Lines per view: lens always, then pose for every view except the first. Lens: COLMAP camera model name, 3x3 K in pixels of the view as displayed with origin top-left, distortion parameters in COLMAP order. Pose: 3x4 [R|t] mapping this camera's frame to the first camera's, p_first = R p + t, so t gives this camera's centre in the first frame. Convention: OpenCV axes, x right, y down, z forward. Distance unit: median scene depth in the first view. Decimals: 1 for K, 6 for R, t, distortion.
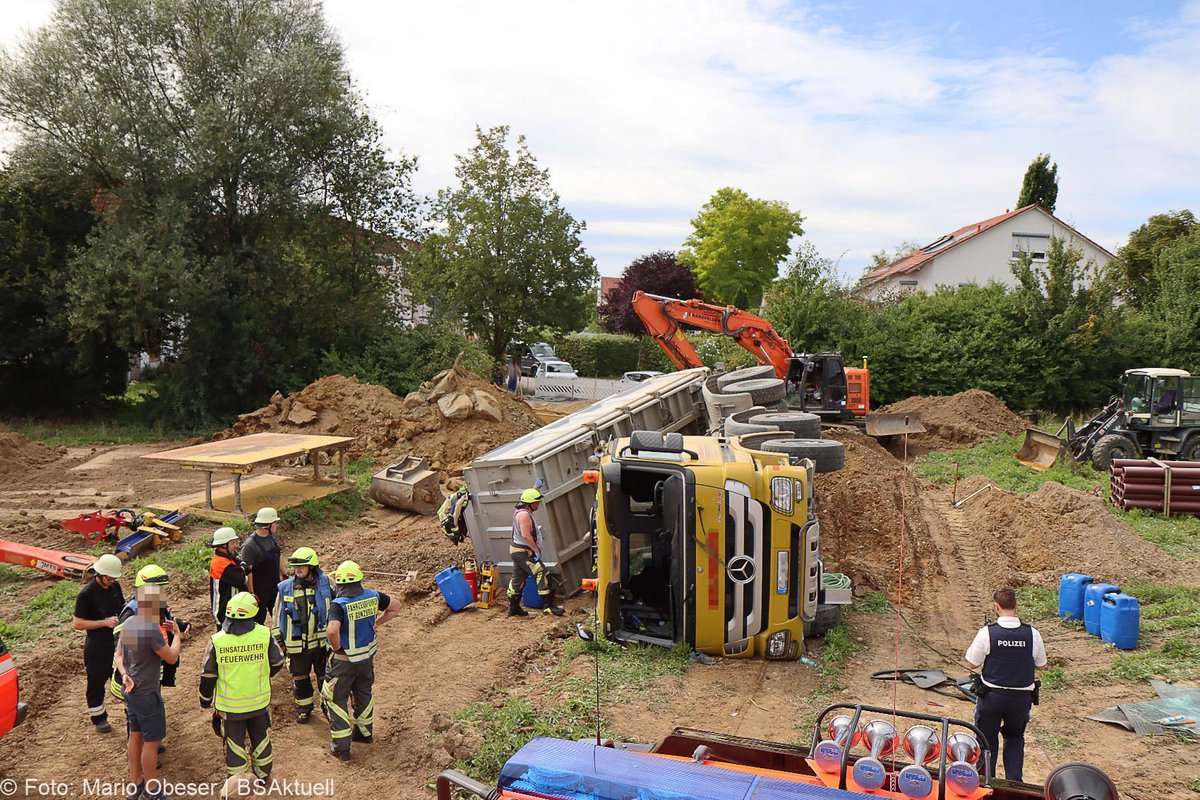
lens RADIAL K [[986.3, 0, 600.0], [0, 986.3, 400.0], [0, 0, 1]] dist [-0.105450, 0.128498]
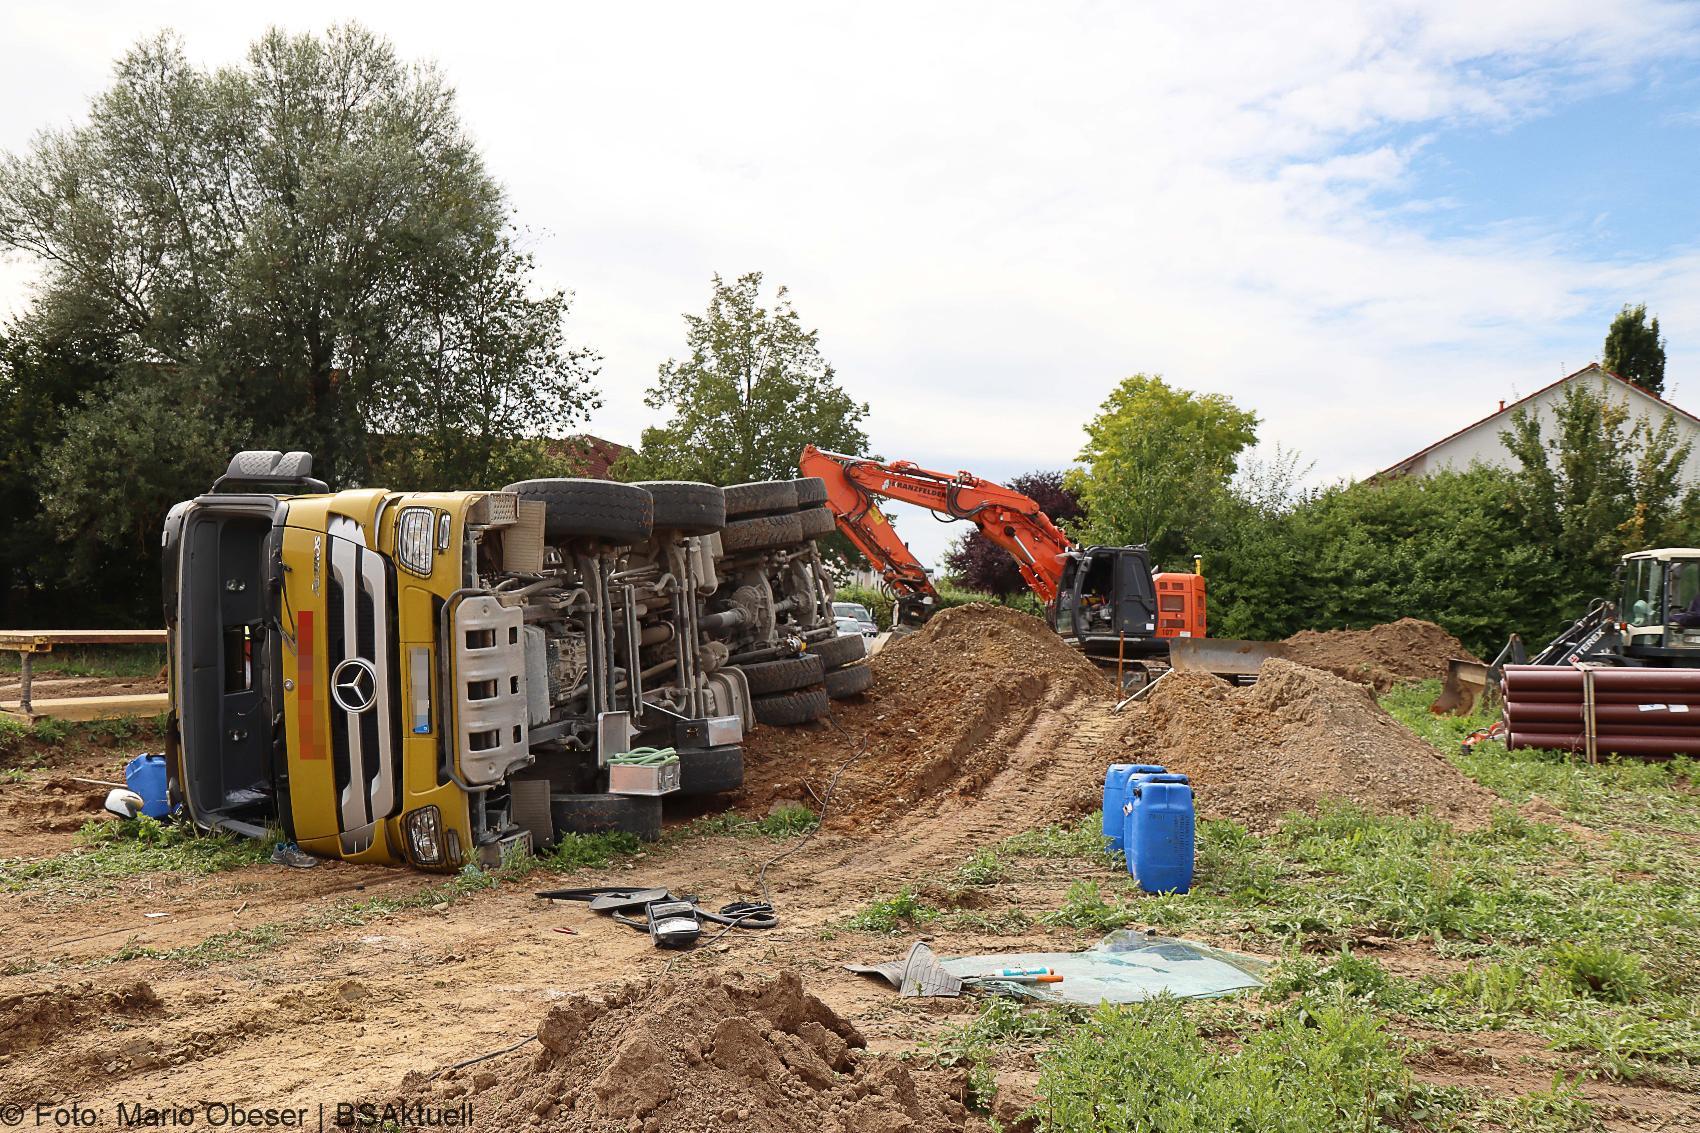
lens RADIAL K [[1387.6, 0, 840.8], [0, 1387.6, 559.4], [0, 0, 1]] dist [-0.101888, 0.123409]
pose [[0.983226, -0.004391, -0.182339, 0.243706], [-0.020217, 0.990926, -0.132878, 0.089691], [0.181268, 0.134336, 0.974215, 0.141001]]
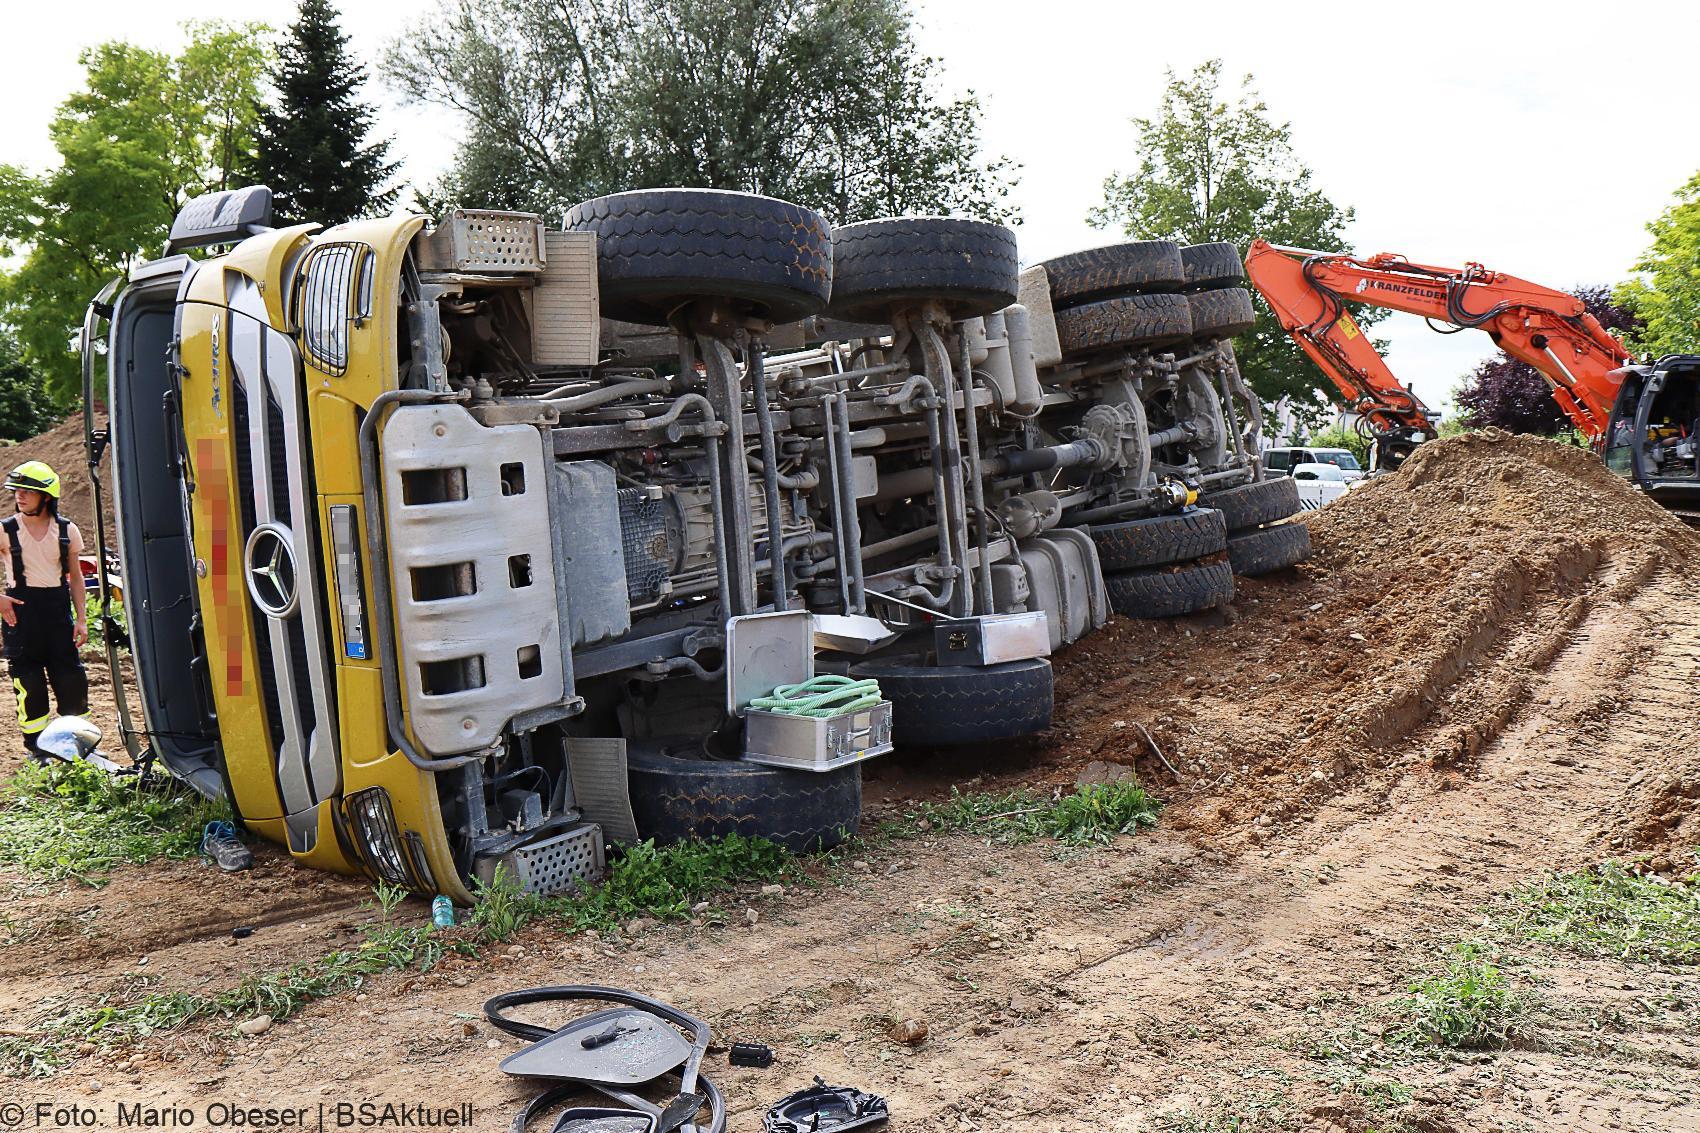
lens RADIAL K [[1371.1, 0, 828.3], [0, 1371.1, 571.0], [0, 0, 1]] dist [-0.099538, 0.114873]
pose [[0.855852, 0.028816, -0.516418, 0.230569], [-0.038151, 0.999244, -0.007470, 0.076549], [0.515812, 0.026095, 0.856304, 0.328218]]
